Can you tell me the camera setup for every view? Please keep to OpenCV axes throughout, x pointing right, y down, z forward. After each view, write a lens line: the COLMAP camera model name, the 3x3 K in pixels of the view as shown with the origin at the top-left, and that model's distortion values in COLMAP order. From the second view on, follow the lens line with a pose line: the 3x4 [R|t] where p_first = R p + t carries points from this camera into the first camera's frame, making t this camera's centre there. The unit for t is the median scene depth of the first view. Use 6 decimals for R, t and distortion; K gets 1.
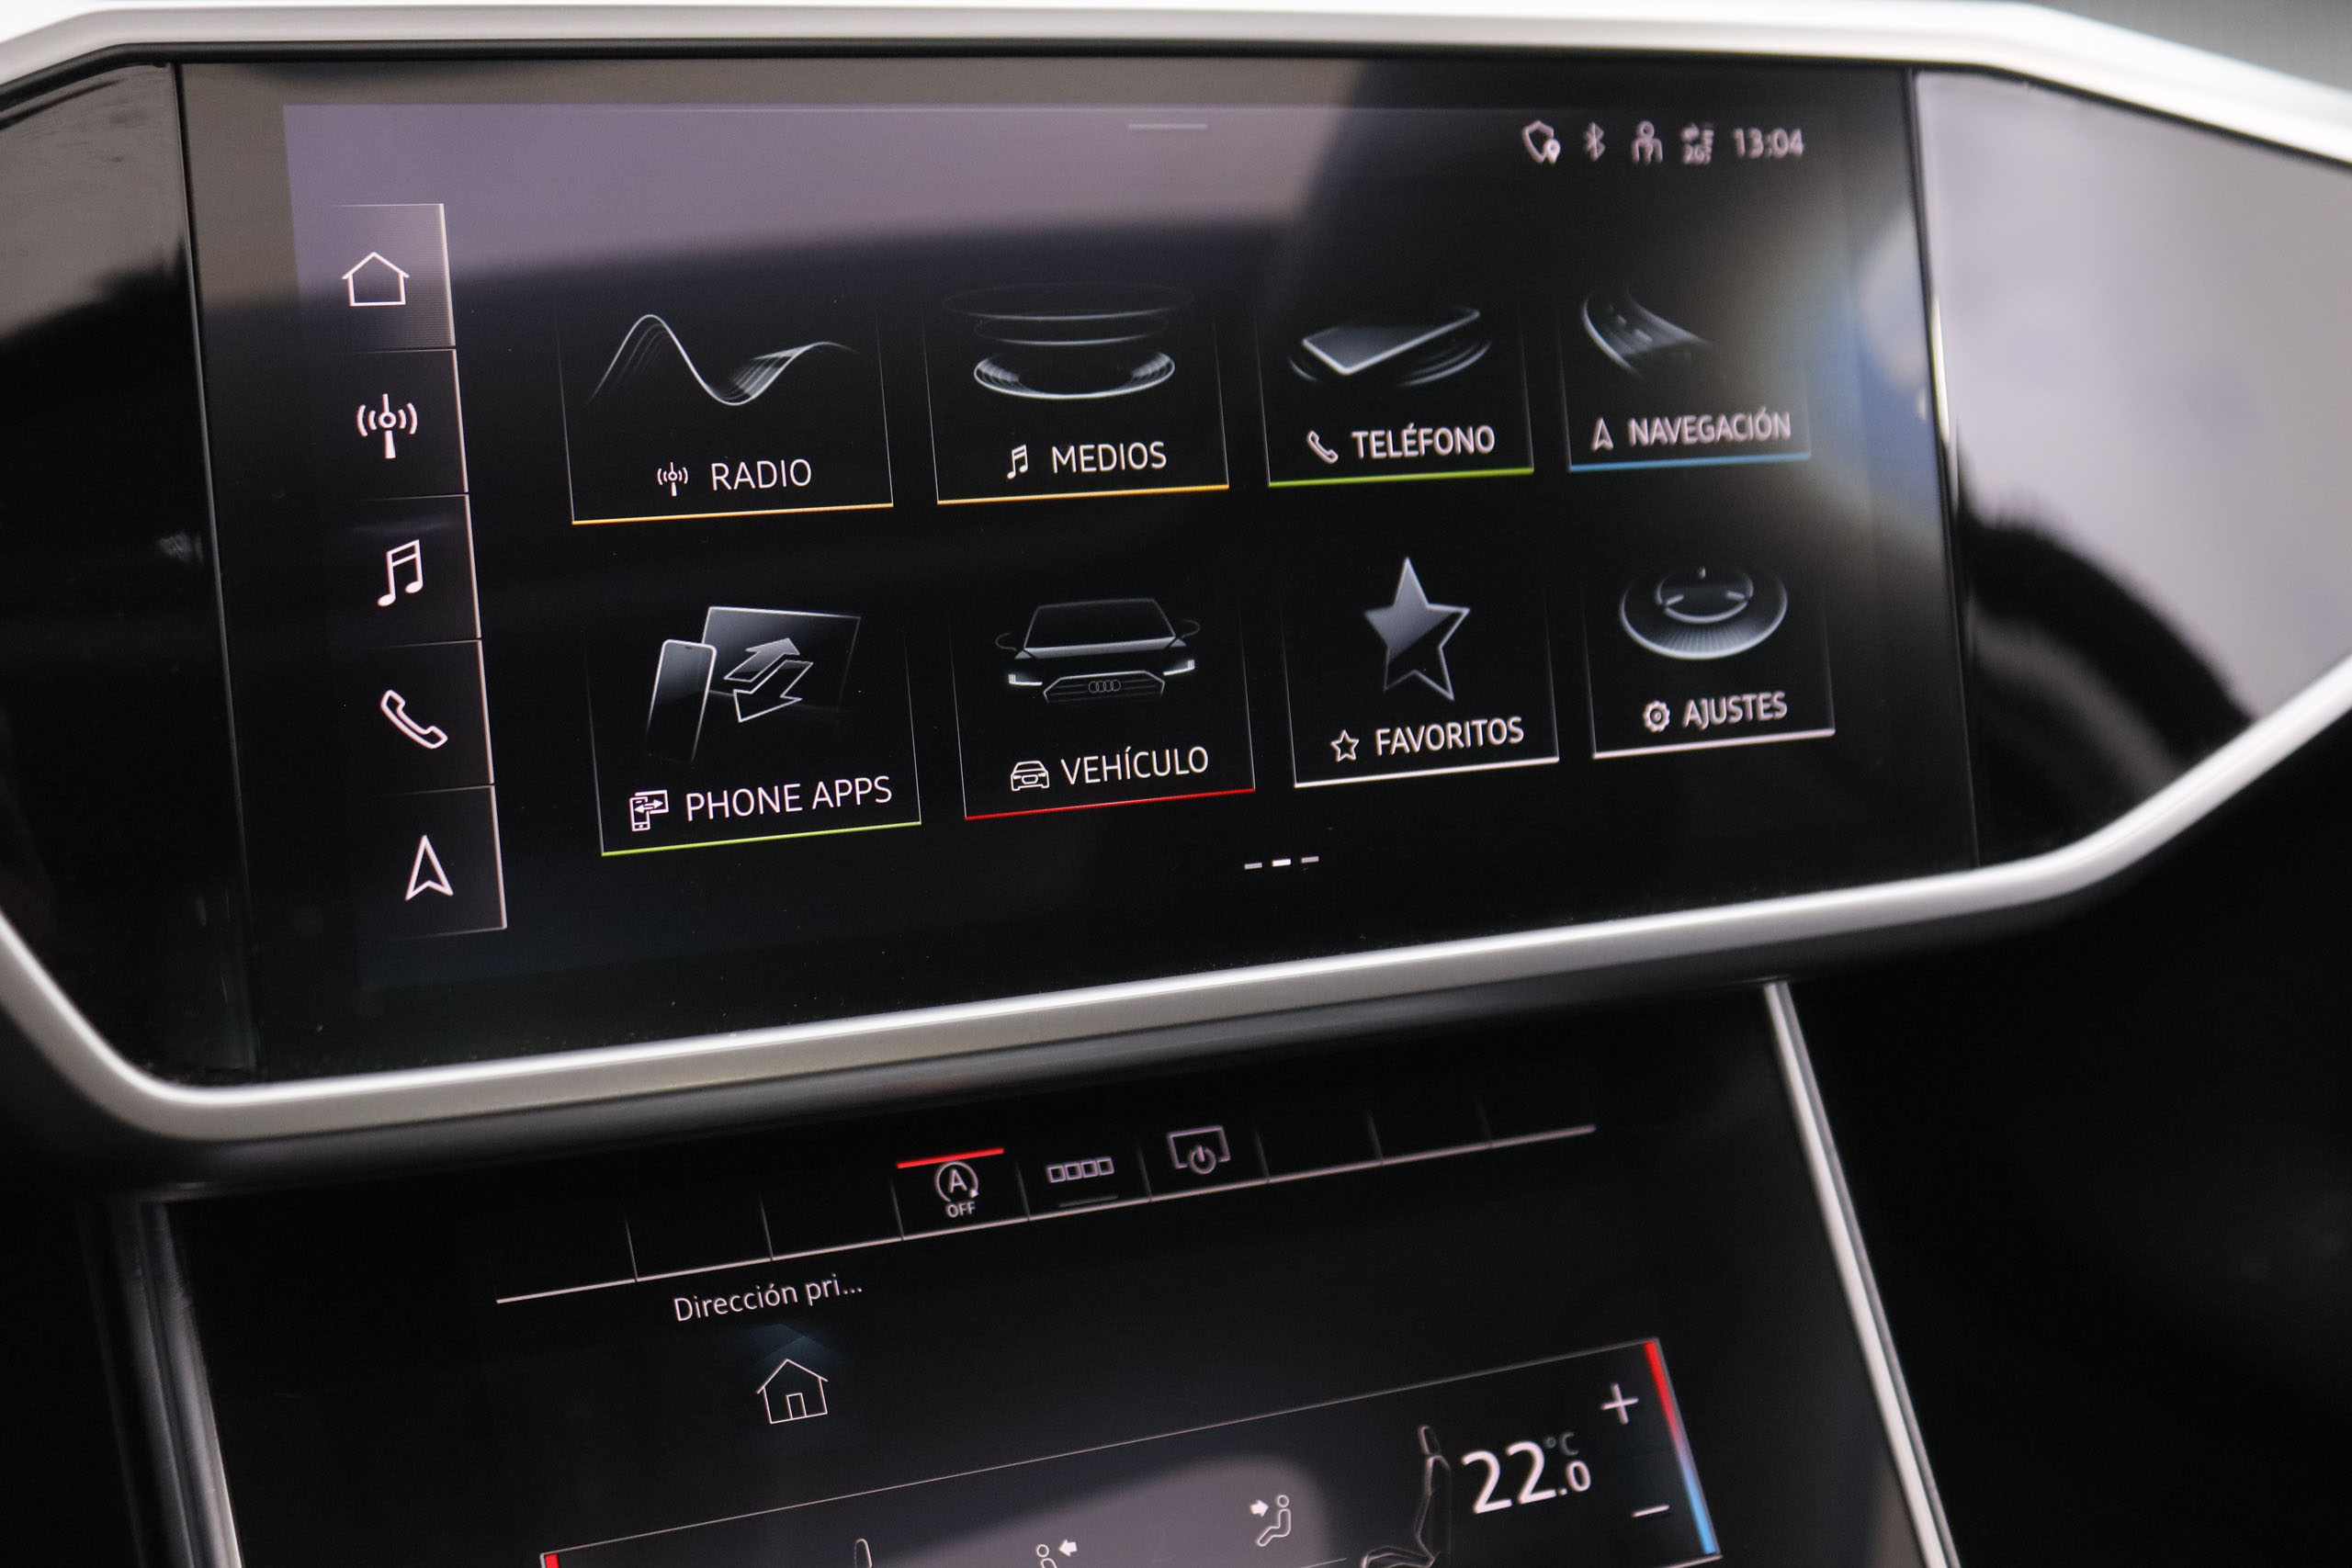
lens RADIAL K [[3096.0, 0, 1176.0], [0, 3096.0, 784.0], [0, 0, 1]] dist [-0.072039, 0.039654]
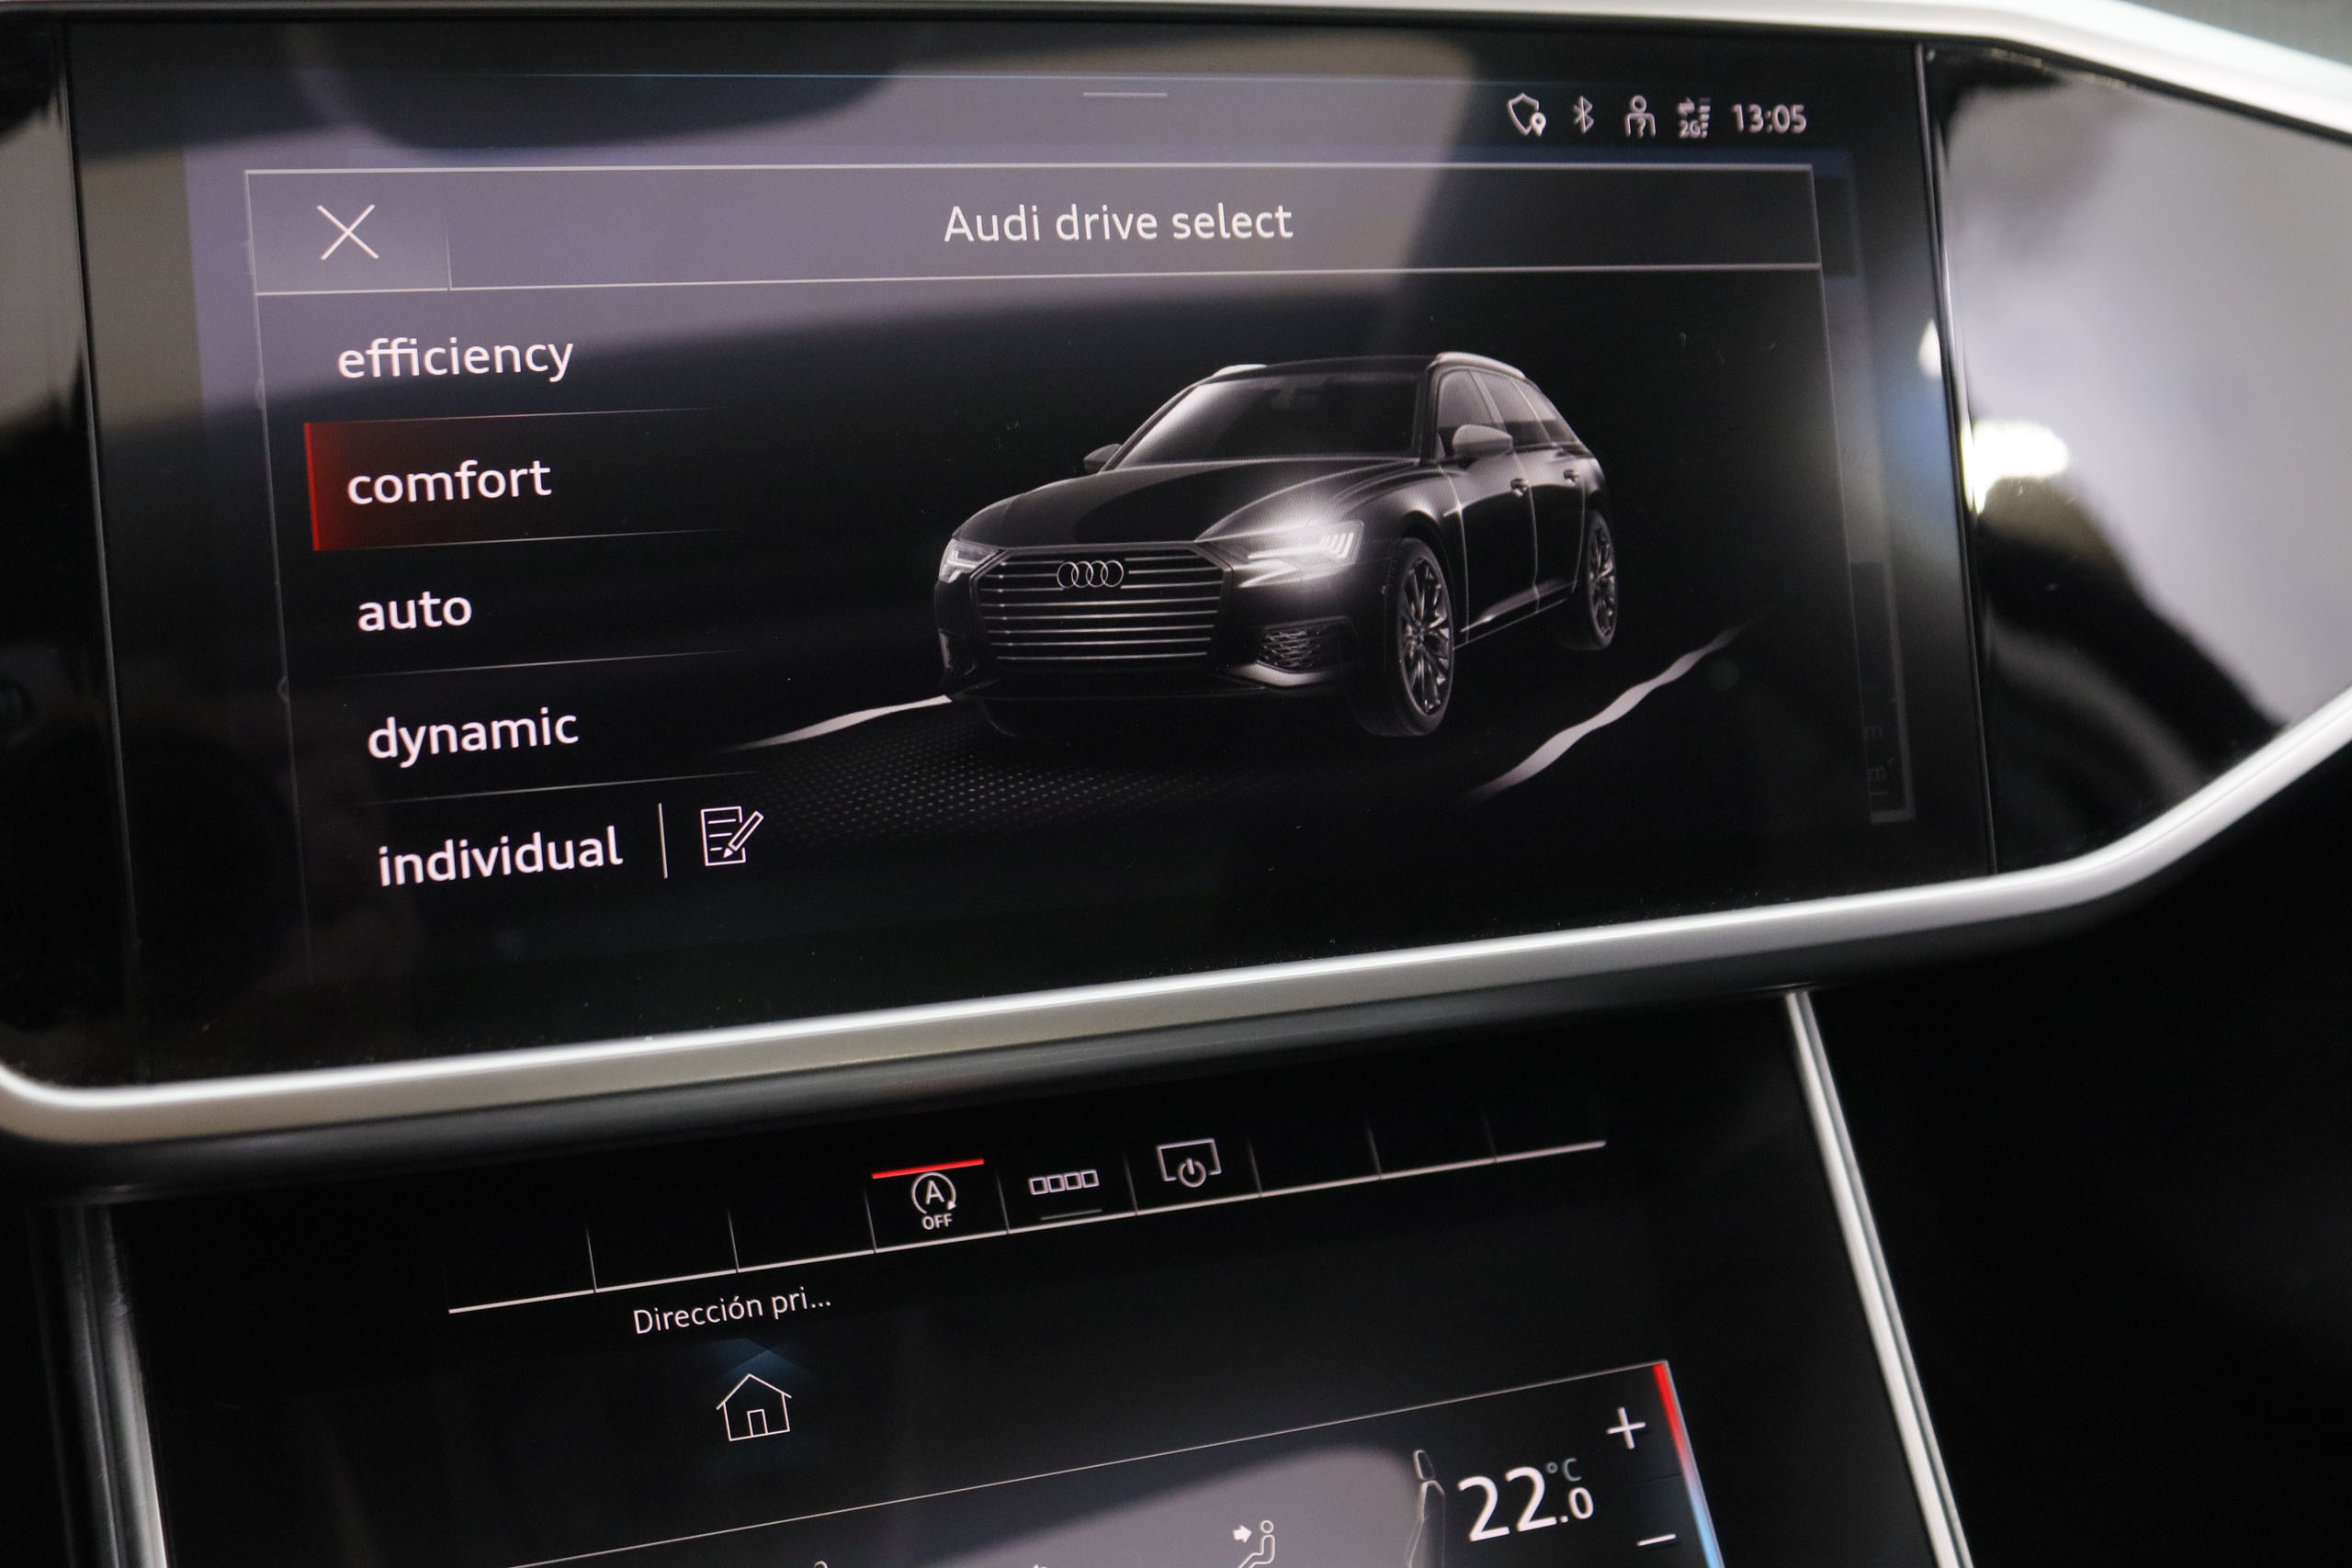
lens RADIAL K [[2779.6, 0, 1176.4], [0, 2779.6, 777.1], [0, 0, 1]] dist [-0.102631, 0.100545]
pose [[0.998194, 0.000593, -0.060072, 0.059294], [-0.001605, 0.999857, -0.016811, 0.012365], [0.060054, 0.016877, 0.998052, 0.133671]]
